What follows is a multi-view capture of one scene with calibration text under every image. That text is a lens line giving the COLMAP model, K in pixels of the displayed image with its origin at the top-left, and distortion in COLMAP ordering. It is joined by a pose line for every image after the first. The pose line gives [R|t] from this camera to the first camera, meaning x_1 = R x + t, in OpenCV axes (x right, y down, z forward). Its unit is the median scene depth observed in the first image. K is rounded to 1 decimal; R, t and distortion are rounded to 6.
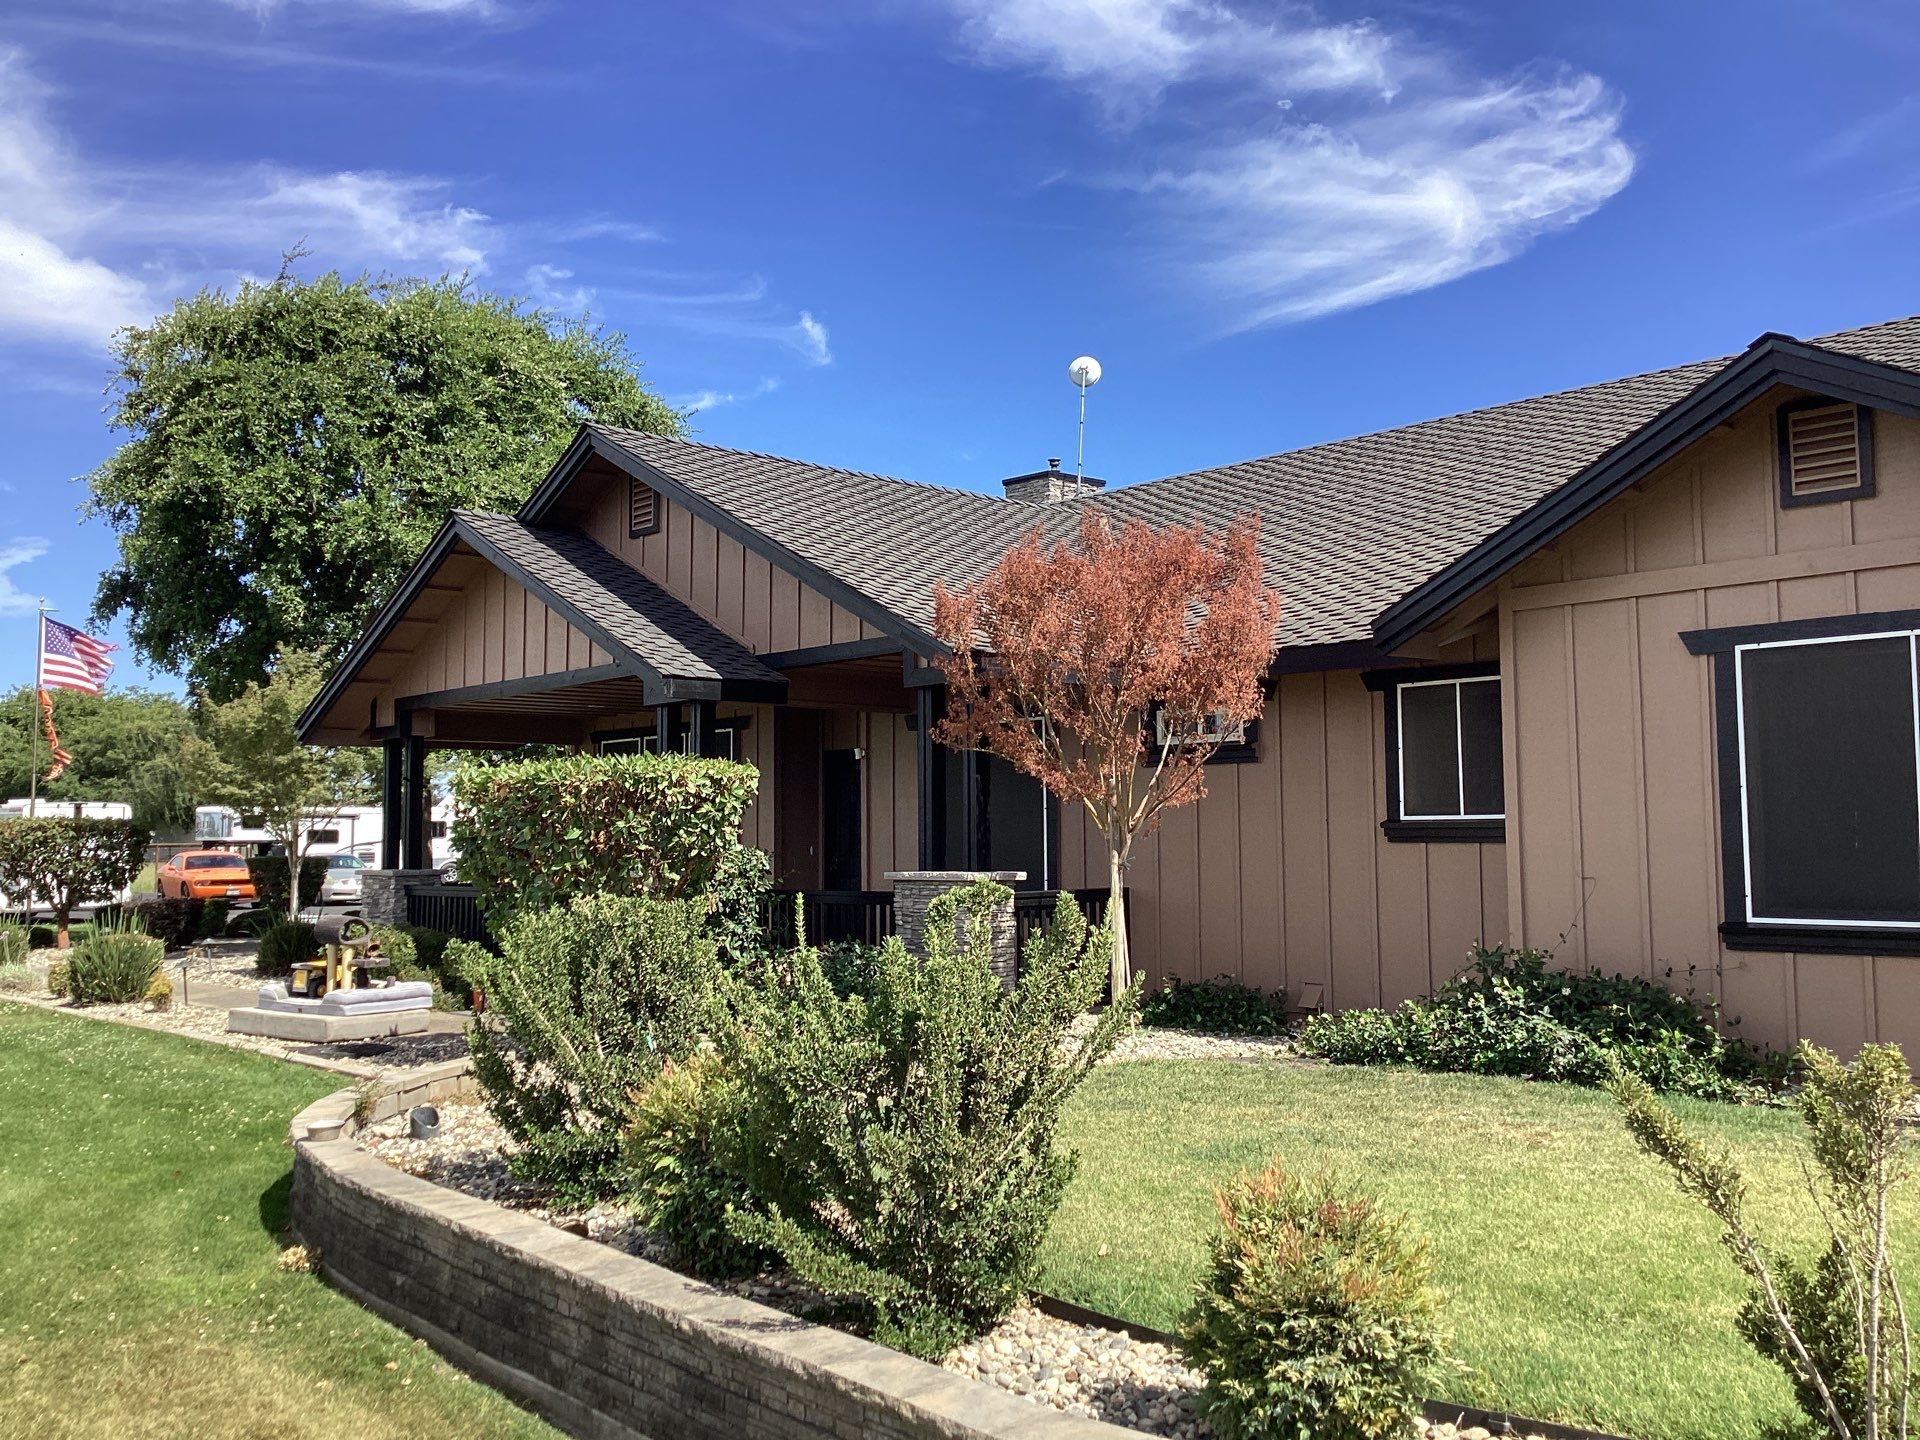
lens RADIAL K [[1706.0, 0, 959.4], [0, 1706.0, 690.7], [0, 0, 1]] dist [0.118935, -0.192653]
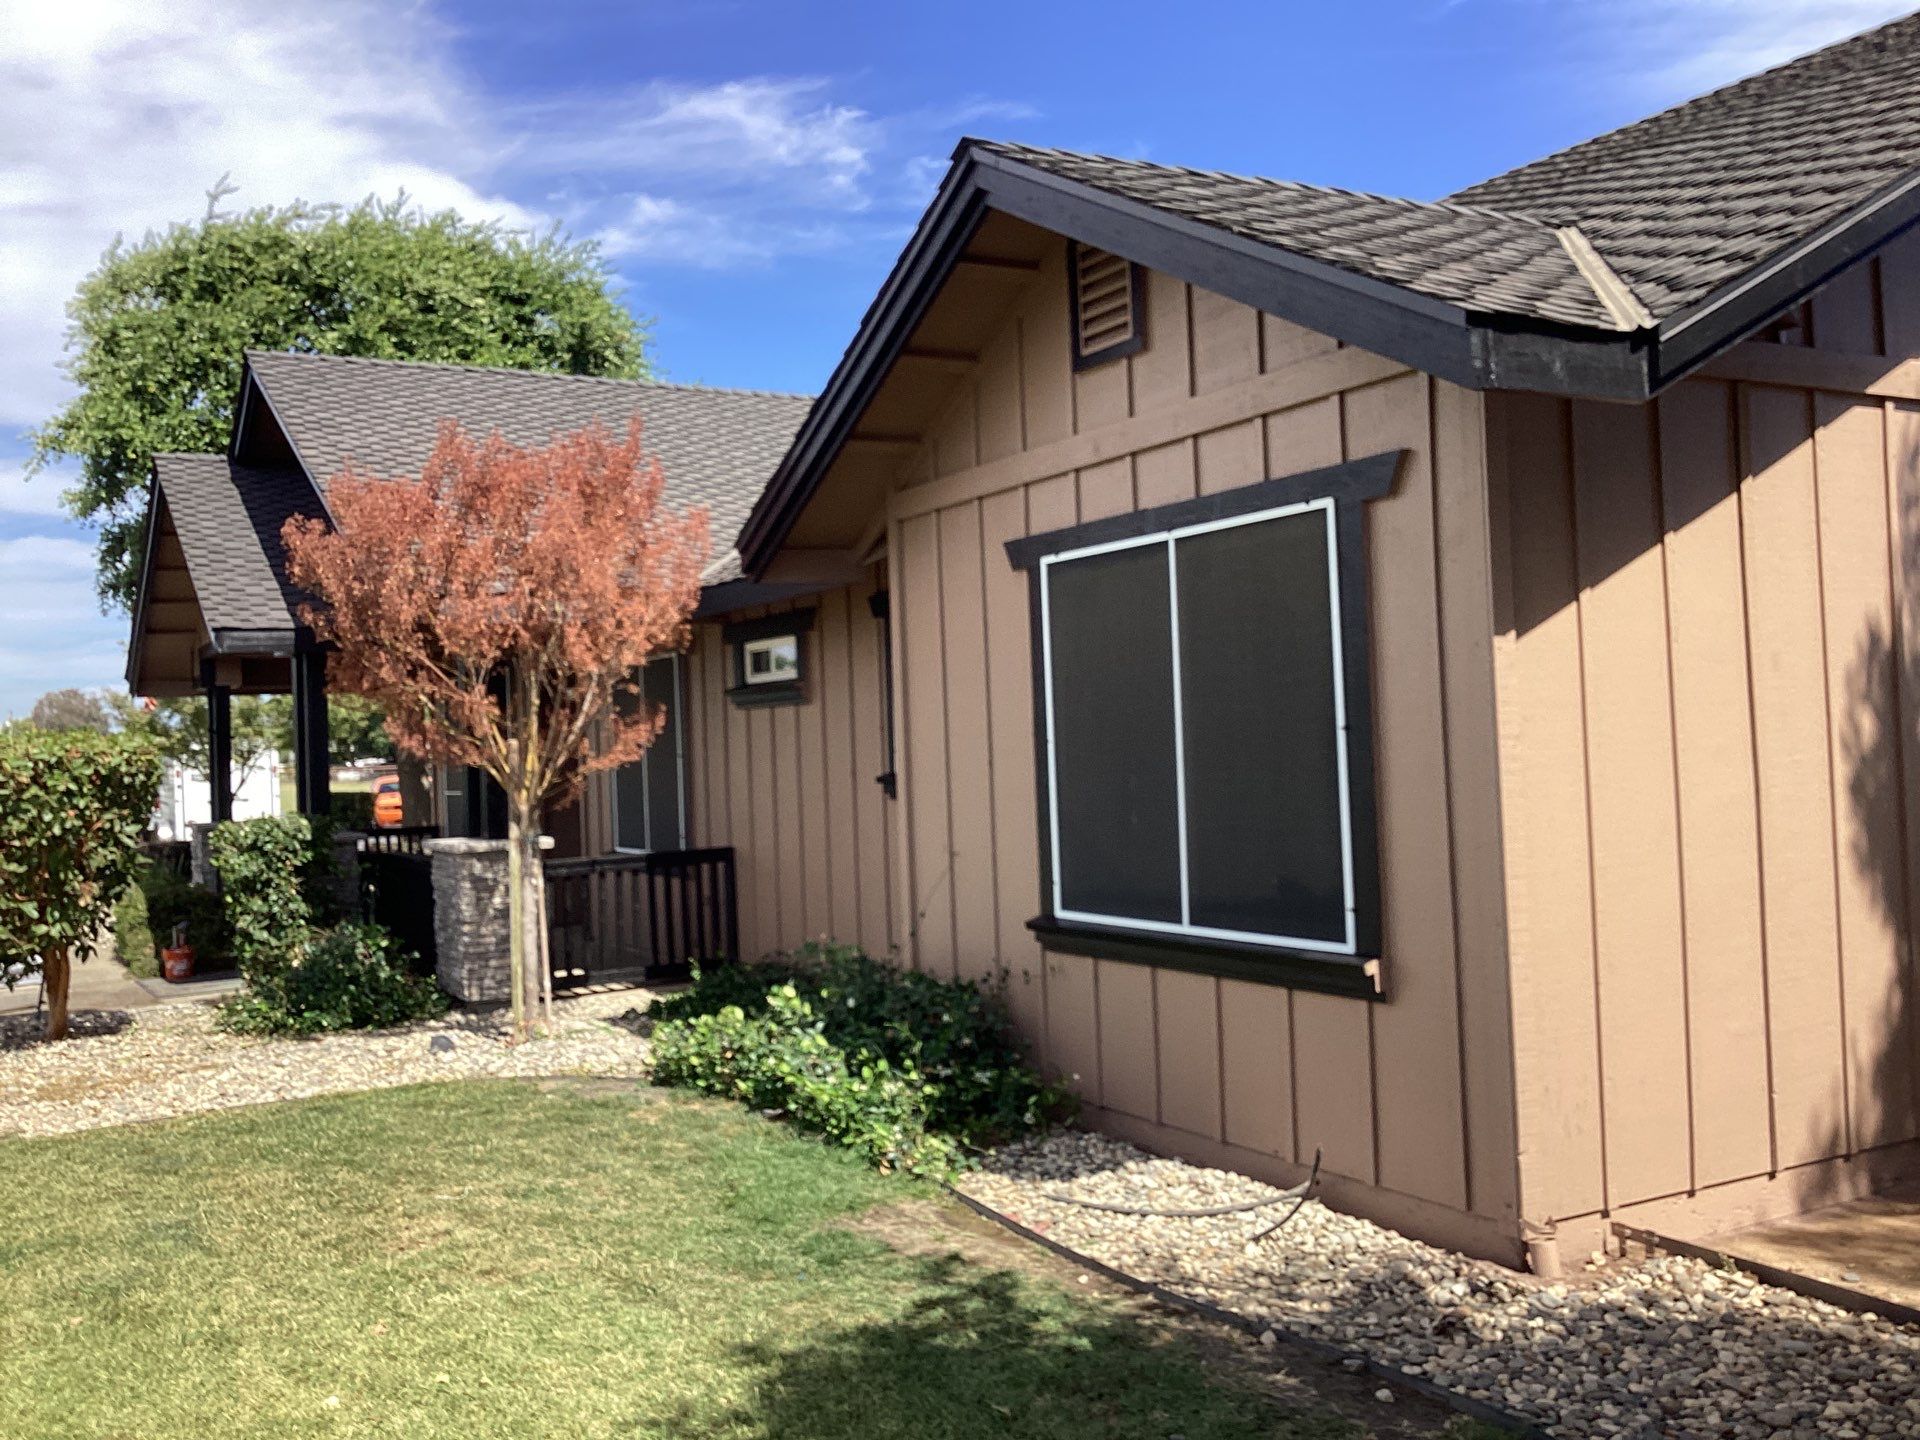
lens RADIAL K [[1732.7, 0, 961.4], [0, 1732.7, 700.6], [0, 0, 1]] dist [0.102605, -0.191642]
pose [[0.975187, -0.035653, -0.218494, 0.497510], [0.050766, 0.996661, 0.063946, -0.012017], [0.215485, -0.073451, 0.973741, 0.207395]]
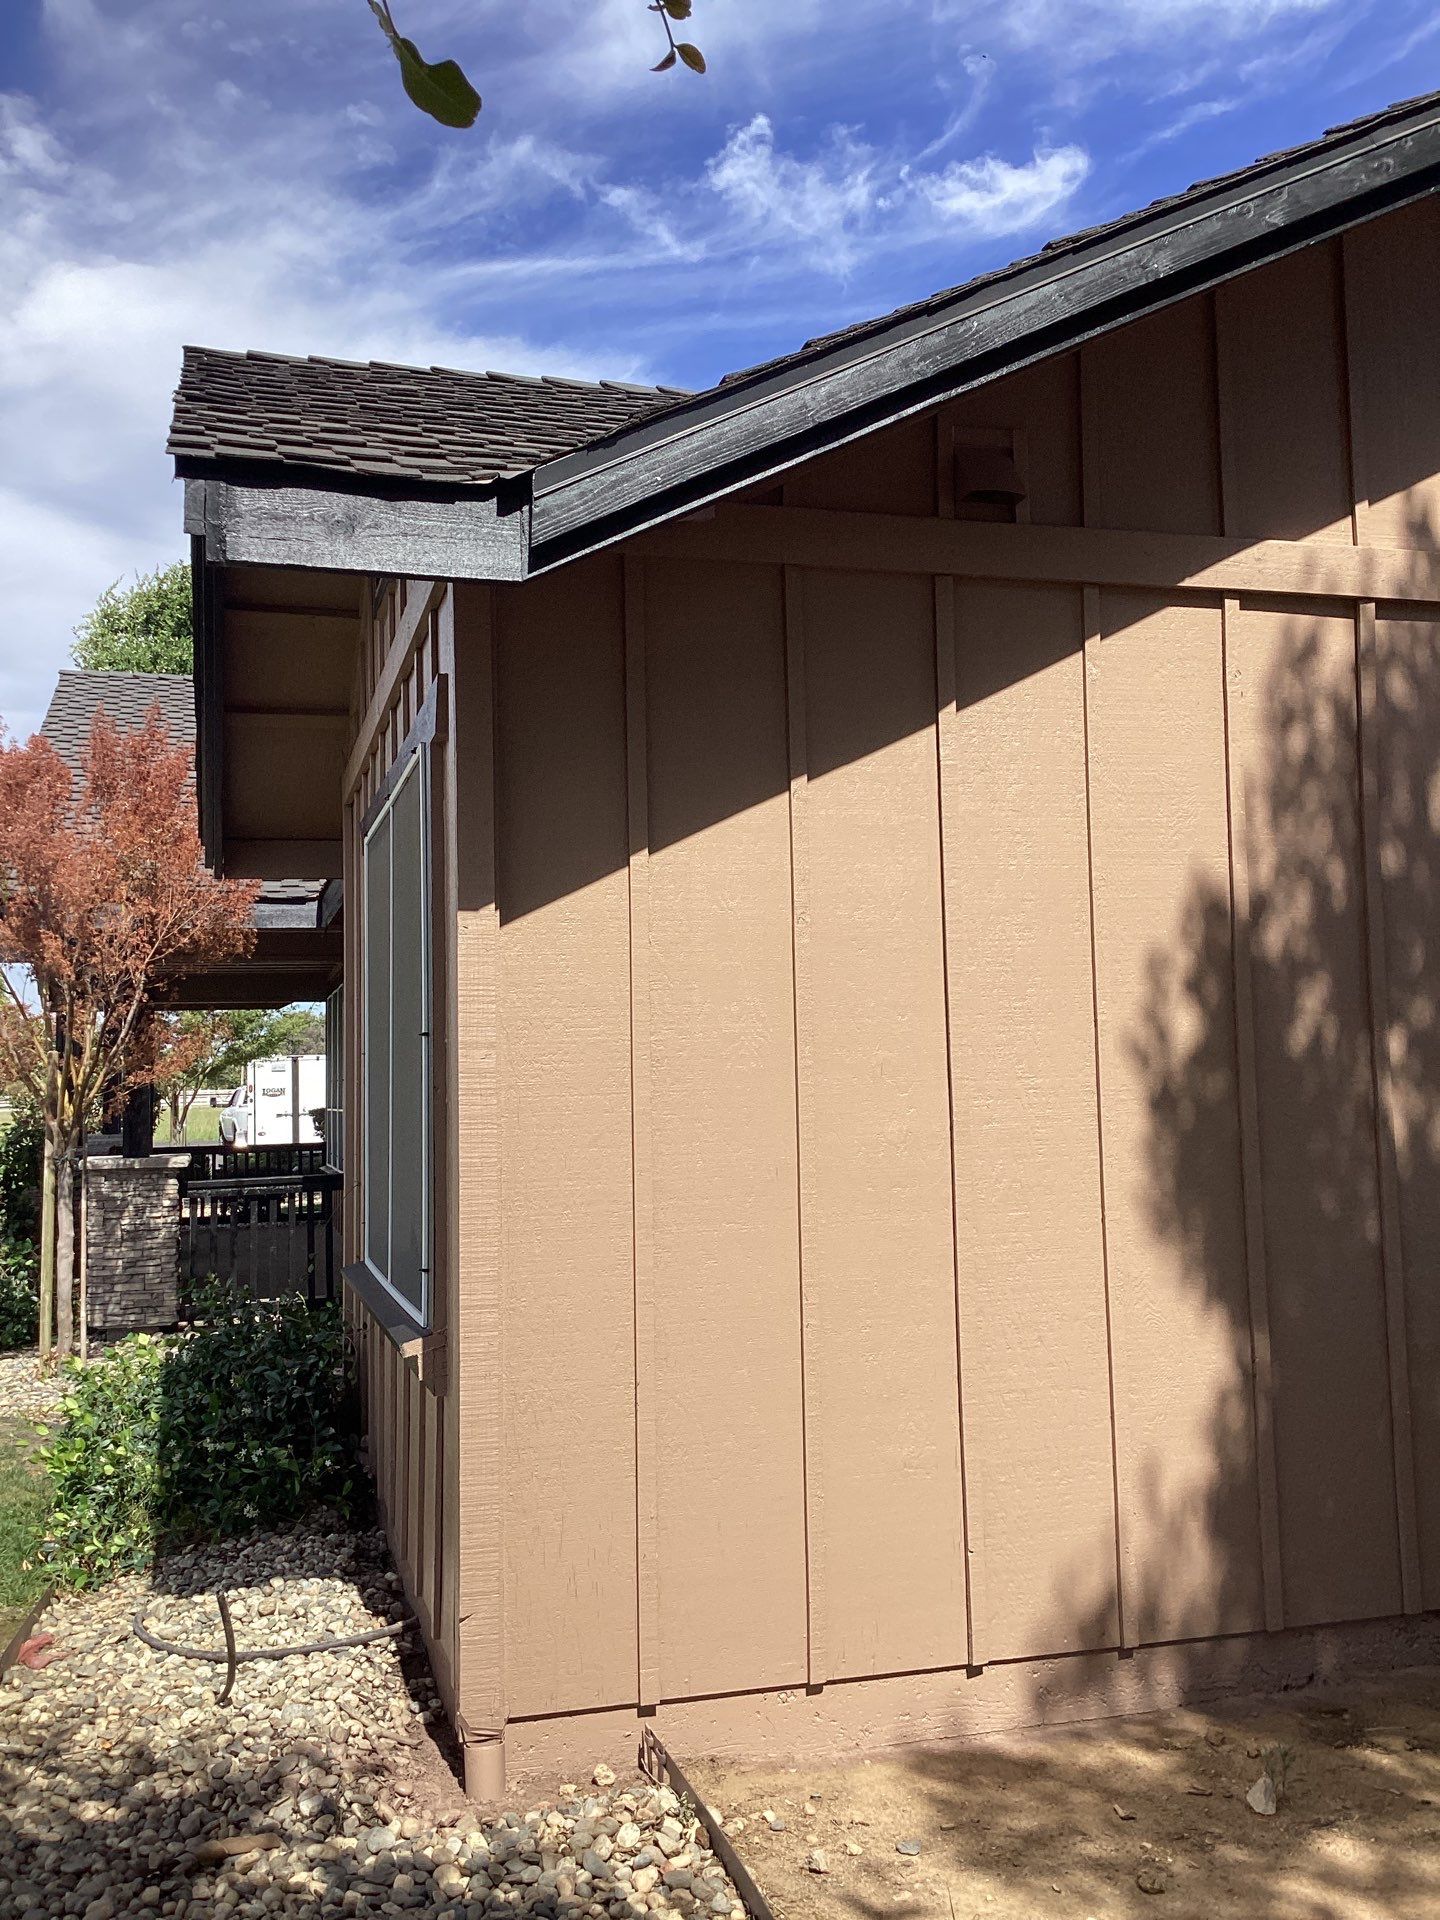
lens RADIAL K [[1677.1, 0, 900.7], [0, 1677.1, 951.1], [0, 0, 1]] dist [0.129103, -0.163227]
pose [[0.898635, -0.051161, -0.435704, 0.767680], [0.060267, 0.998157, 0.007095, 0.019345], [0.434538, -0.032634, 0.900062, 0.429103]]
